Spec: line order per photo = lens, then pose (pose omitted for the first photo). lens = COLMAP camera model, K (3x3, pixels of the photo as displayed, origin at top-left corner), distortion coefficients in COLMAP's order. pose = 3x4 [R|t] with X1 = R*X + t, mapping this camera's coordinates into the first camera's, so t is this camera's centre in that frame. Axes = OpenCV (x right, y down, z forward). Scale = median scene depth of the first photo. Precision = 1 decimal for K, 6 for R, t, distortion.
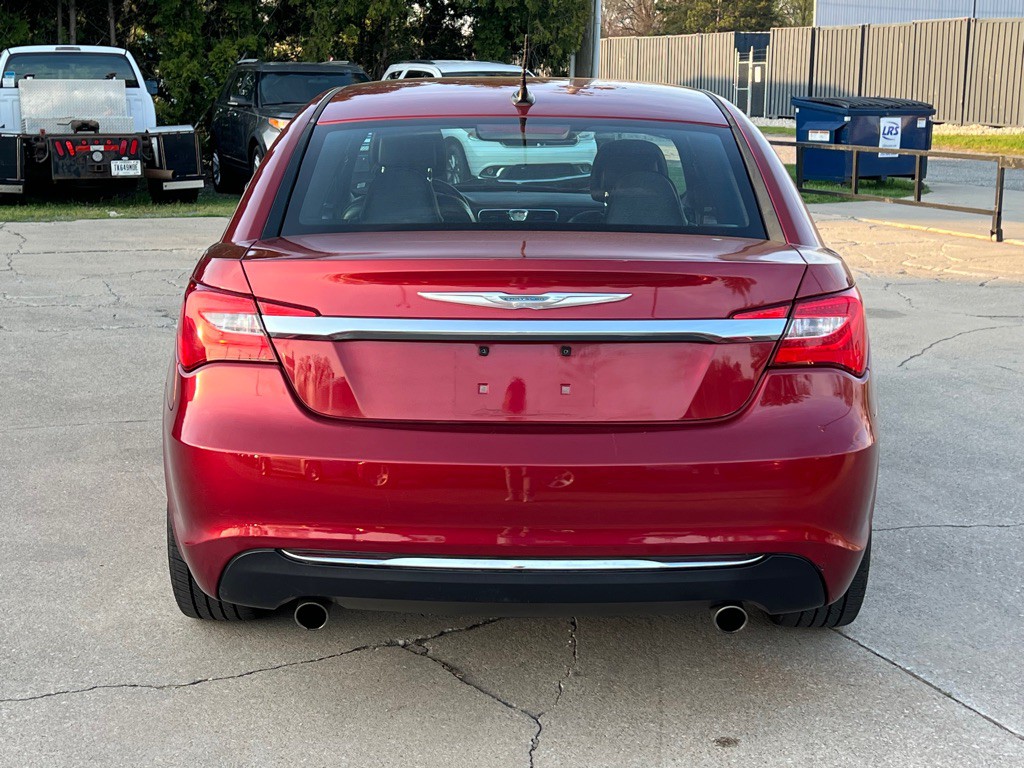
lens RADIAL K [[1556.2, 0, 512.0], [0, 1556.2, 384.0], [0, 0, 1]] dist [0.233694, -0.833252]
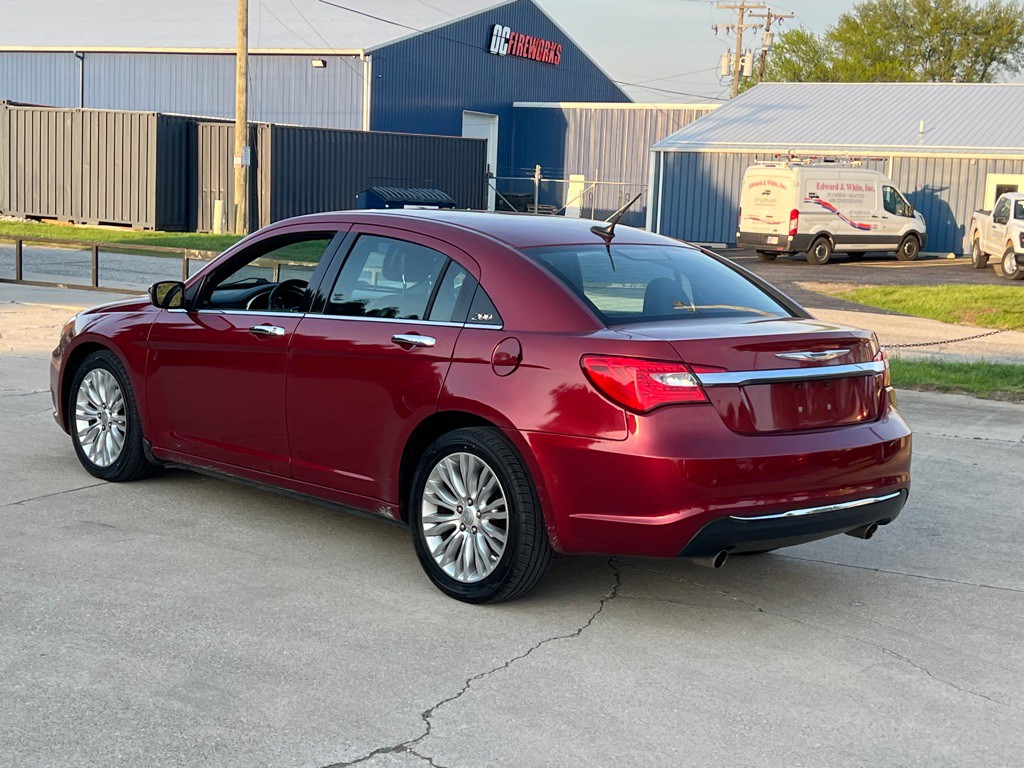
lens RADIAL K [[1556.2, 0, 512.0], [0, 1556.2, 384.0], [0, 0, 1]] dist [0.233694, -0.833252]
pose [[0.730540, -0.055818, 0.680585, -1.163098], [0.089130, 0.995922, -0.013992, -0.023168], [-0.677028, 0.070882, 0.732536, -0.037378]]
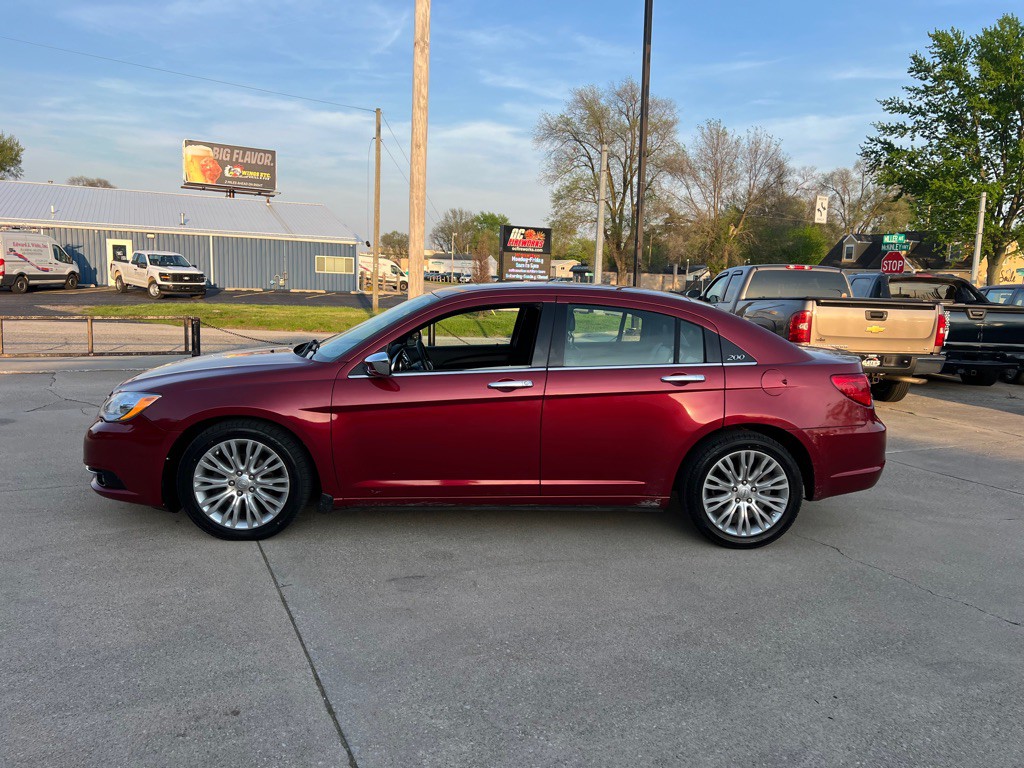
lens RADIAL K [[765.3, 0, 513.3], [0, 765.3, 397.9], [0, 0, 1]] dist [0.026667, -0.003696]
pose [[-0.064238, -0.162586, 0.984601, -1.214365], [0.153371, 0.973308, 0.170728, -0.281991], [-0.986078, 0.161977, -0.037587, 1.398888]]
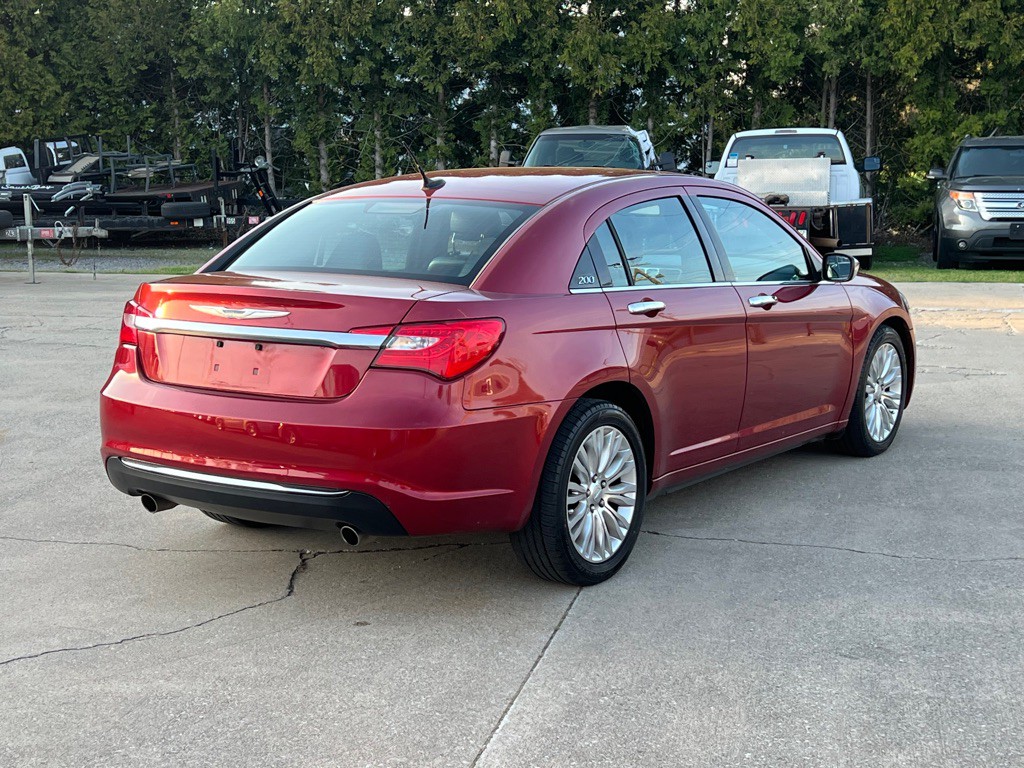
lens RADIAL K [[1556.2, 0, 512.0], [0, 1556.2, 384.0], [0, 0, 1]] dist [0.233694, -0.833252]
pose [[0.828087, 0.068929, -0.556345, 0.917244], [-0.093339, 0.995512, -0.015589, 0.013373], [0.552774, 0.064838, 0.830805, -0.128524]]
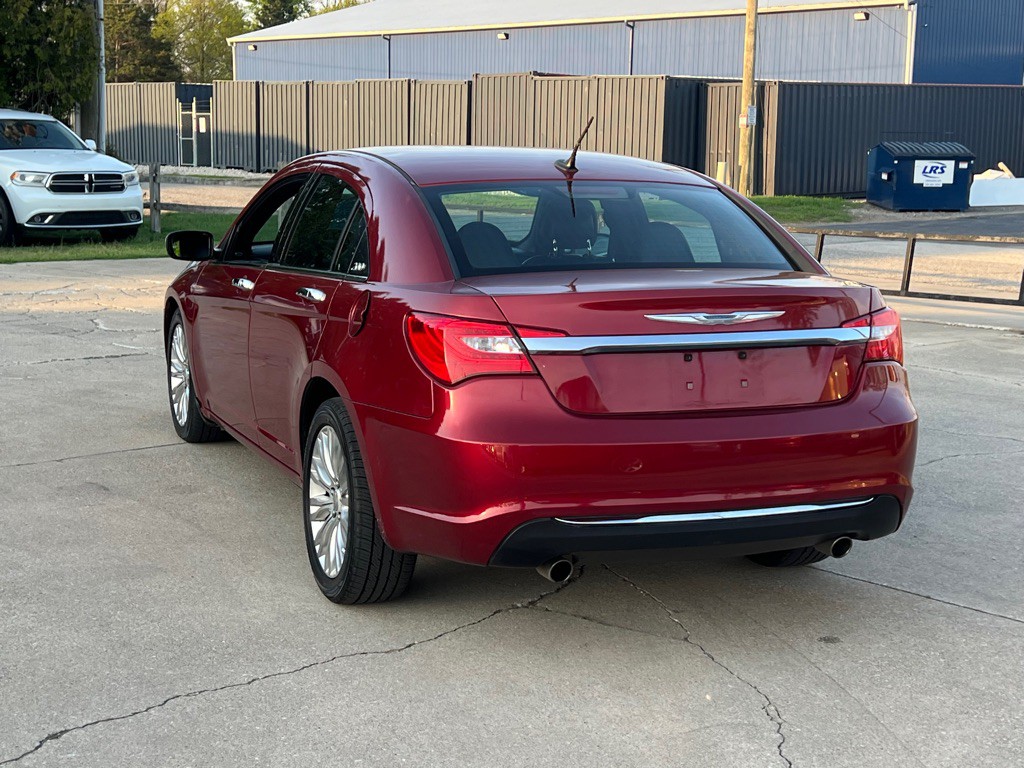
lens RADIAL K [[1556.2, 0, 512.0], [0, 1556.2, 384.0], [0, 0, 1]] dist [0.233694, -0.833252]
pose [[0.927658, -0.046119, 0.370572, -0.536265], [0.057227, 0.998180, -0.019029, 0.014794], [-0.369020, 0.038859, 0.928609, -0.149158]]
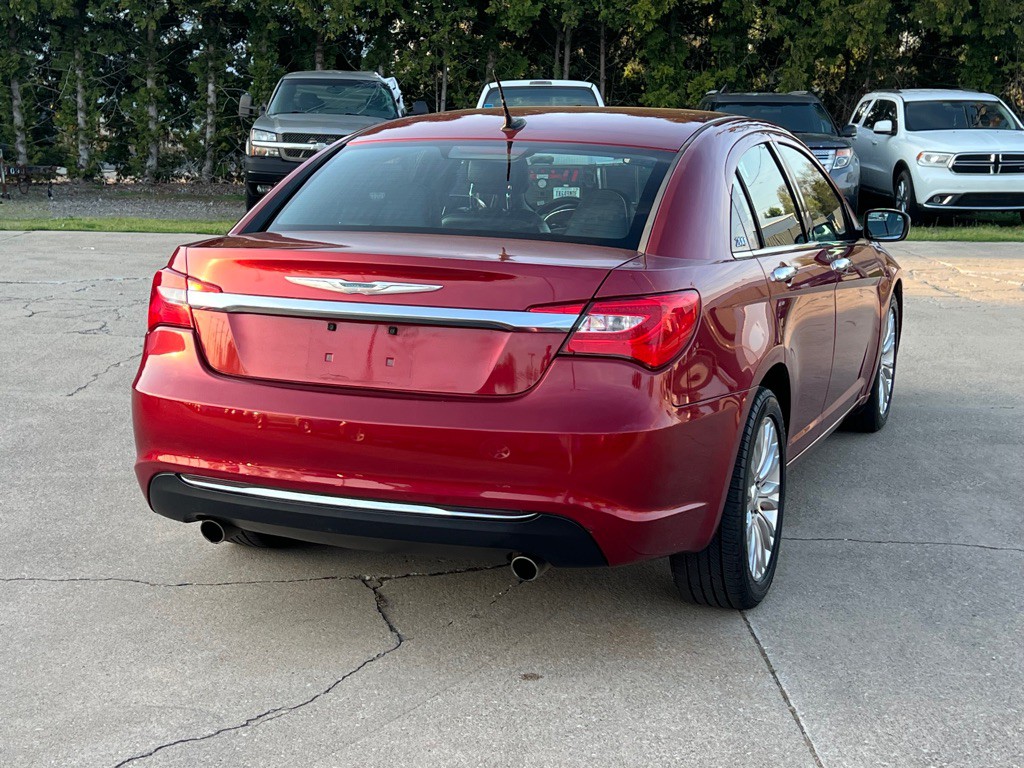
lens RADIAL K [[1556.2, 0, 512.0], [0, 1556.2, 384.0], [0, 0, 1]] dist [0.233694, -0.833252]
pose [[0.934103, 0.065591, -0.350926, 0.451644], [-0.072128, 0.997380, -0.005573, 0.016710], [0.349641, 0.030517, 0.936387, -0.083999]]
